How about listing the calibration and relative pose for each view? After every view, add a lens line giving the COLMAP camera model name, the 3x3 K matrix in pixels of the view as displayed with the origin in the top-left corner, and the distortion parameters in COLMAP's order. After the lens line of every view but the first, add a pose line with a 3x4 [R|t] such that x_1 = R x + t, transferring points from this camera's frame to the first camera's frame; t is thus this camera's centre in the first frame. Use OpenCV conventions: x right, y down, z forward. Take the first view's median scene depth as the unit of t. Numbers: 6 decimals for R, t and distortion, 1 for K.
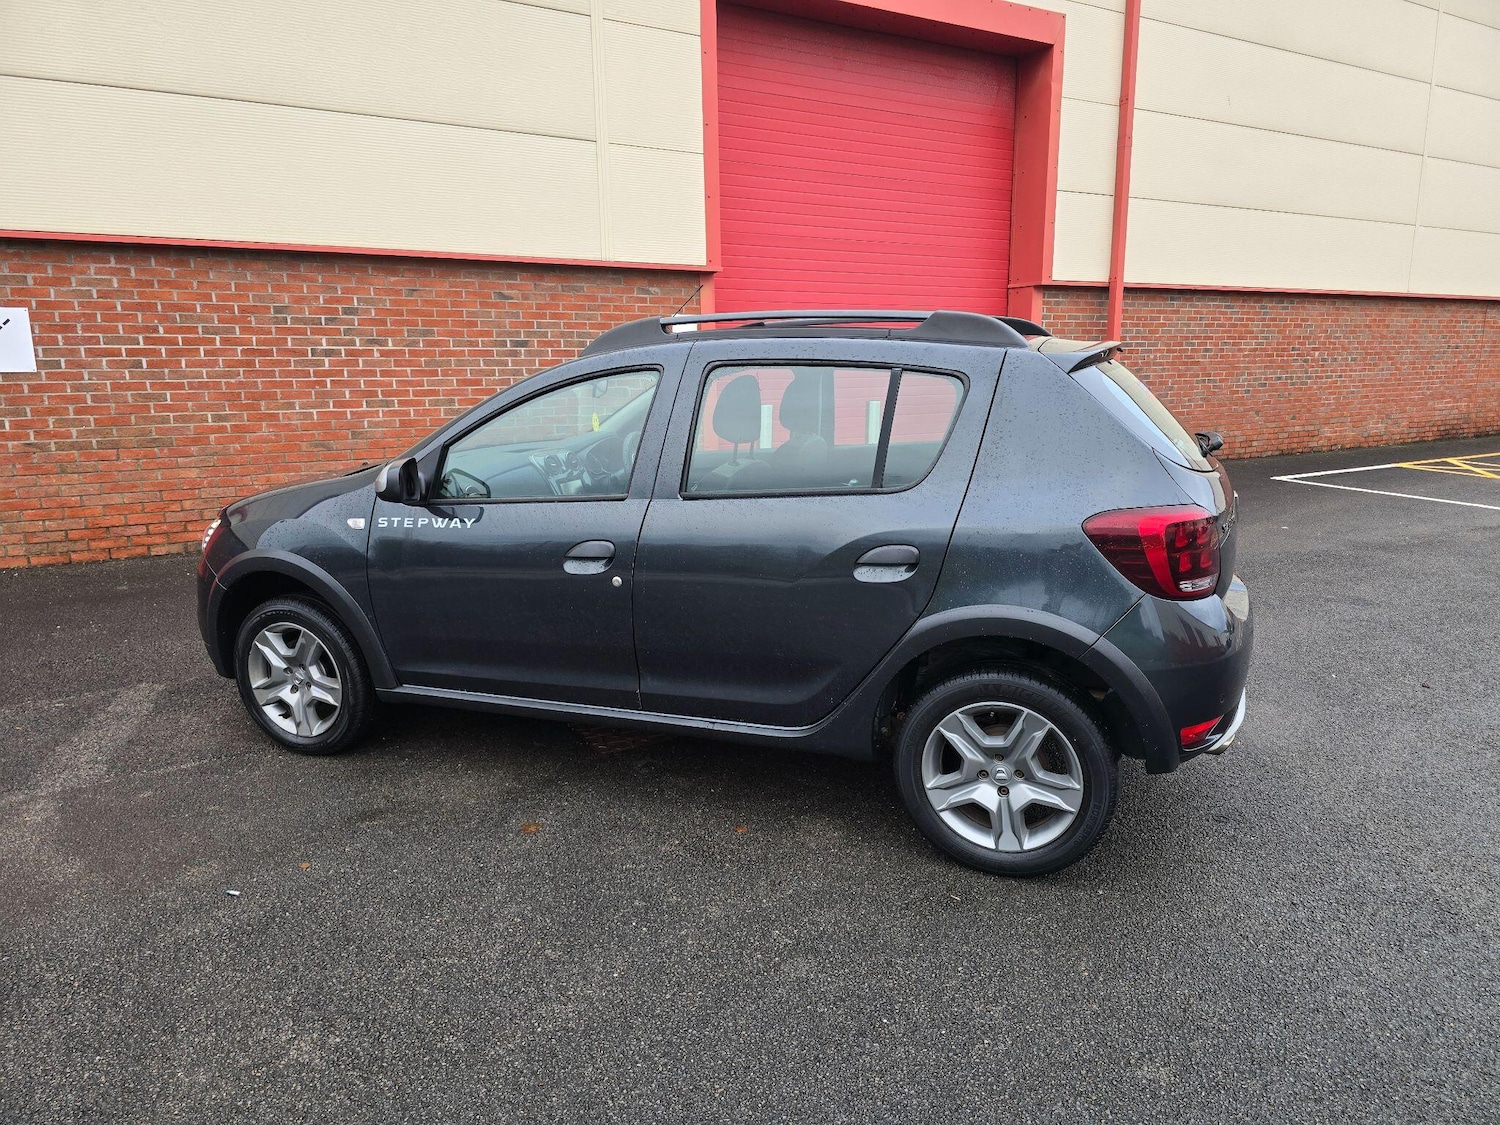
lens RADIAL K [[1003.9, 0, 757.5], [0, 1003.9, 571.6], [0, 0, 1]] dist [0.061822, -0.052192]
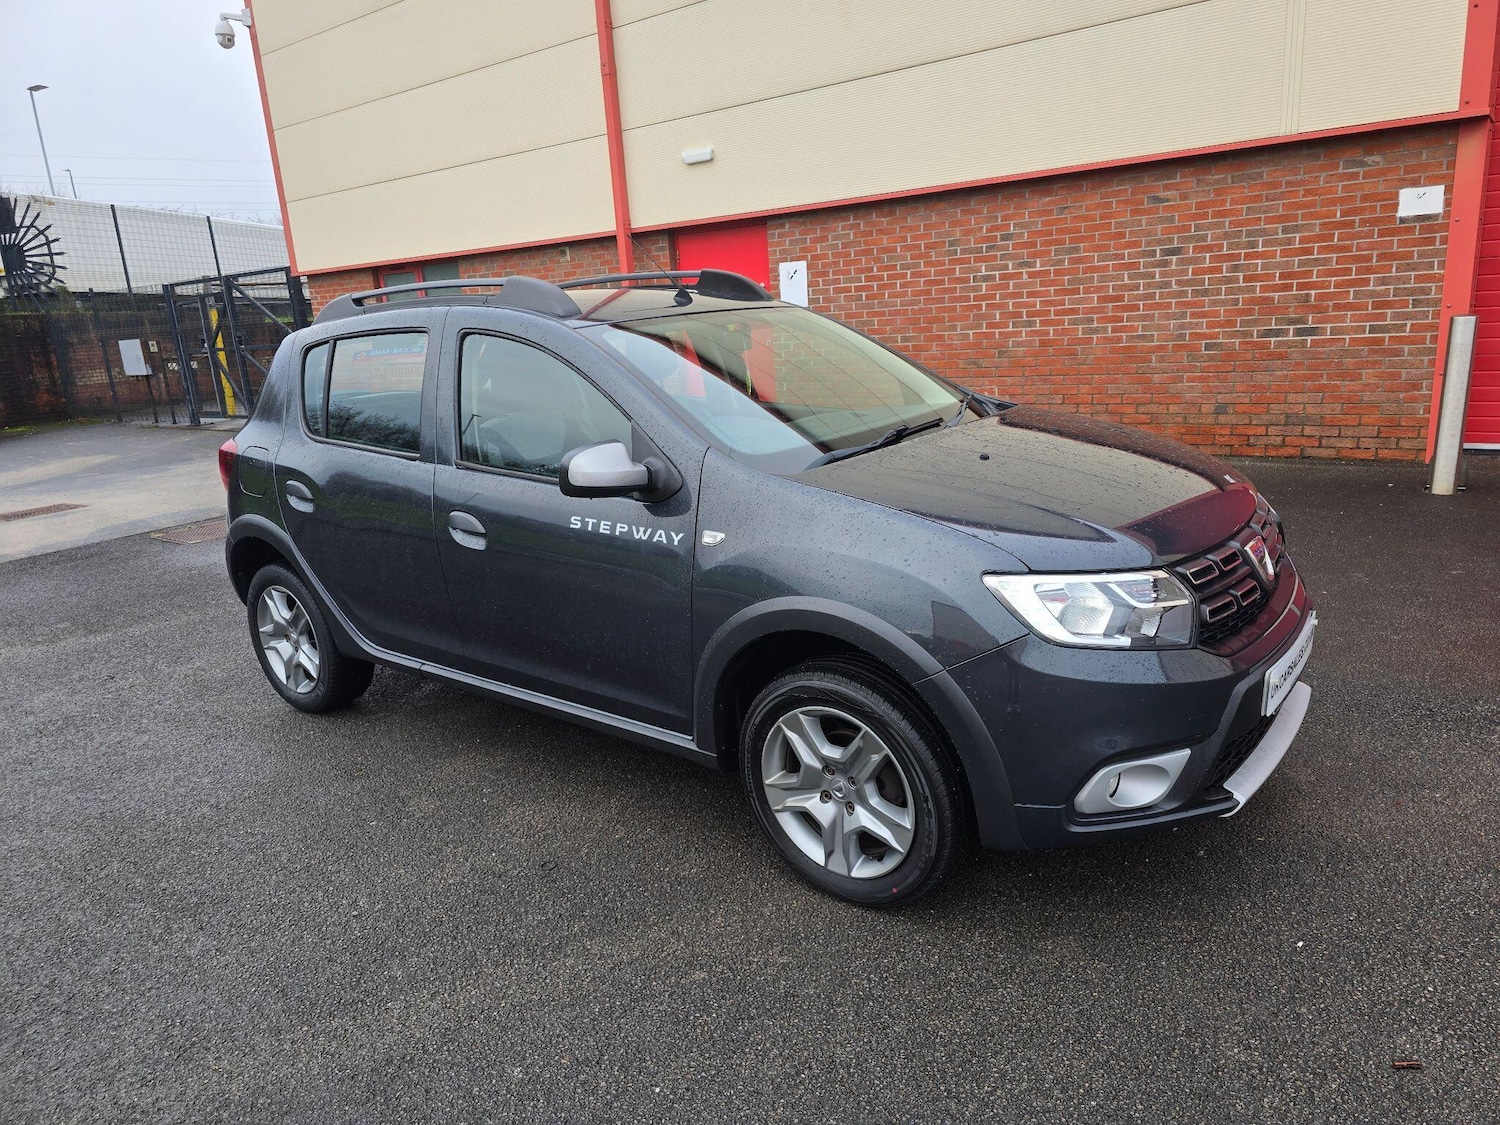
lens RADIAL K [[1003.9, 0, 757.9], [0, 1003.9, 565.0], [0, 0, 1]] dist [0.061822, -0.052192]
pose [[0.377222, 0.215320, -0.900744, 0.538012], [-0.124913, 0.975539, 0.180887, -0.078695], [0.917660, 0.044280, 0.394892, 0.349842]]
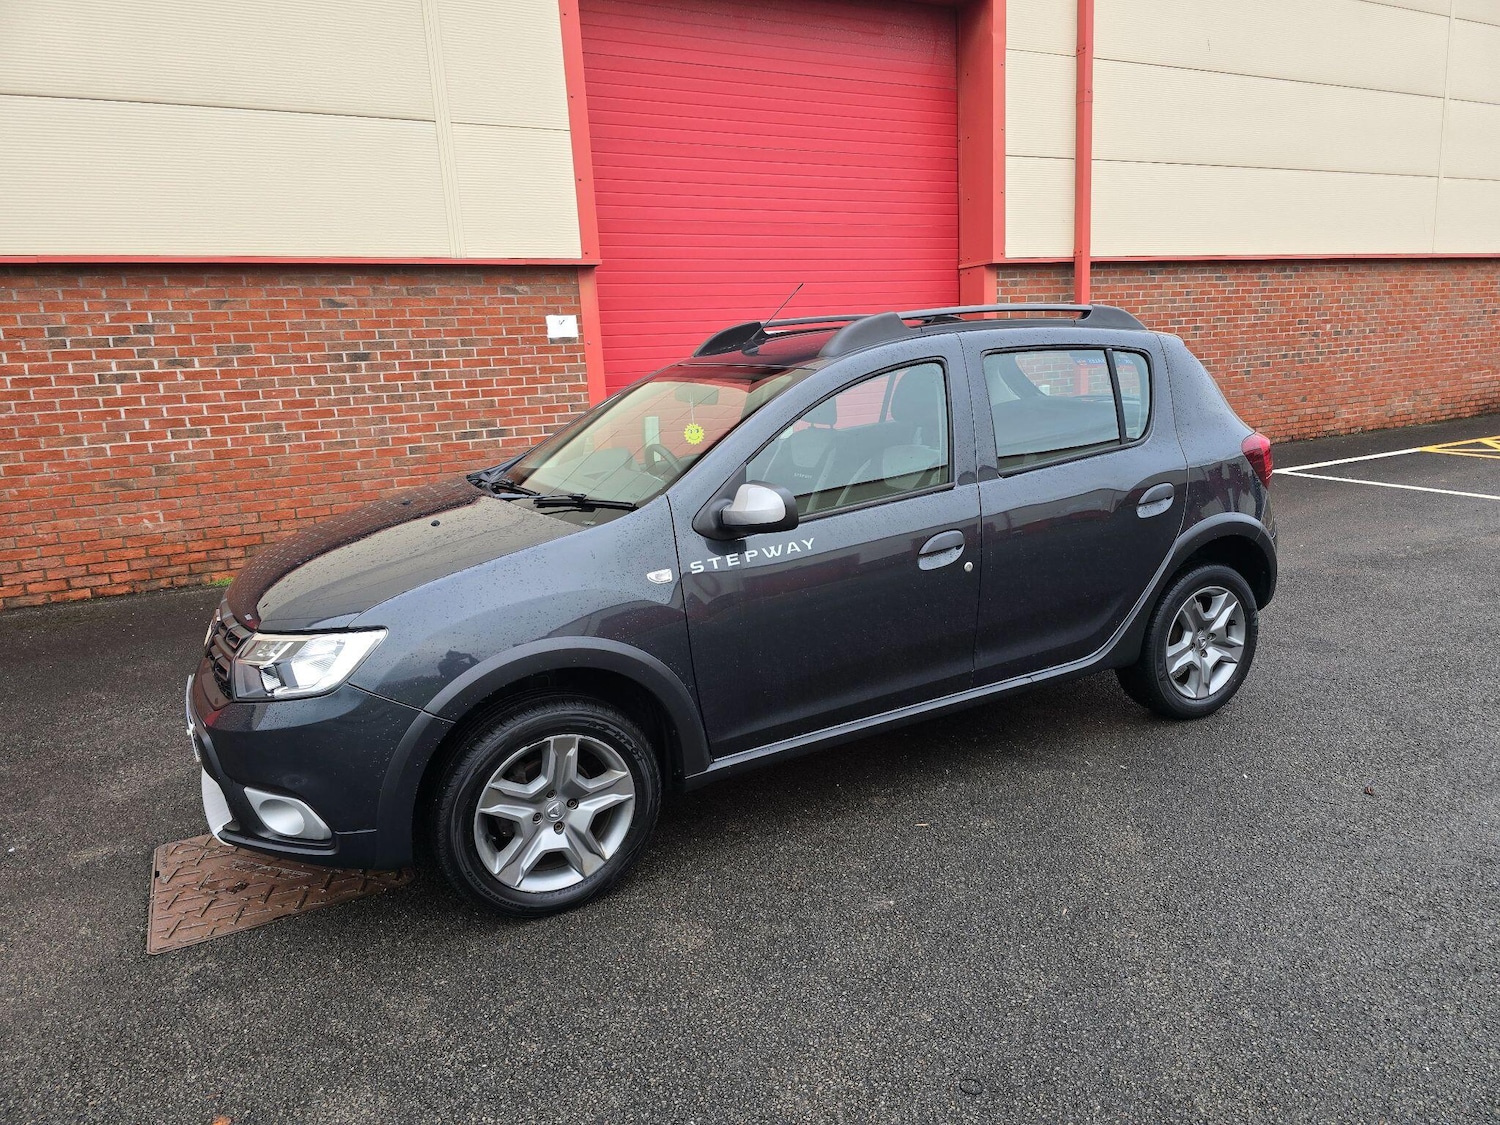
lens RADIAL K [[1003.9, 0, 759.3], [0, 1003.9, 564.6], [0, 0, 1]] dist [0.061822, -0.052192]
pose [[0.998367, -0.032084, -0.047275, 0.157653], [0.032110, 0.999484, -0.000214, -0.038343], [0.047257, -0.001304, 0.998882, 0.153695]]
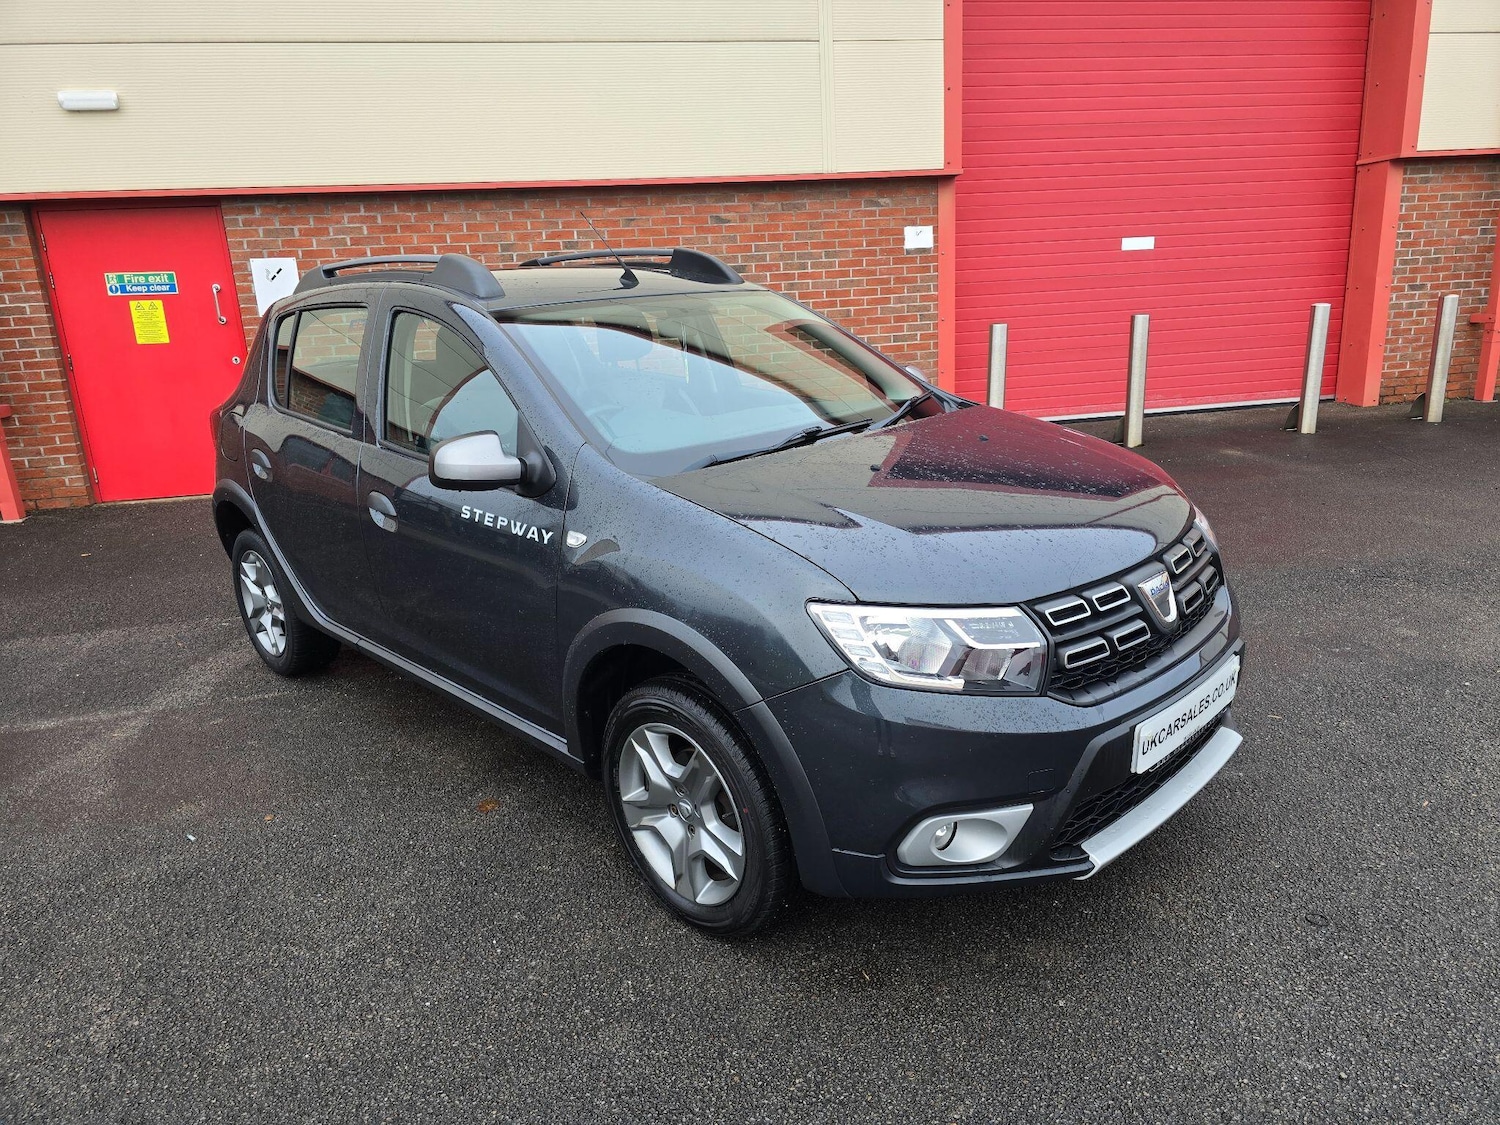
lens RADIAL K [[1003.9, 0, 767.3], [0, 1003.9, 562.0], [0, 0, 1]] dist [0.061822, -0.052192]
pose [[0.941904, 0.051696, -0.331879, 0.137525], [-0.028167, 0.996761, 0.075323, -0.021562], [0.334698, -0.061599, 0.940310, 0.092351]]
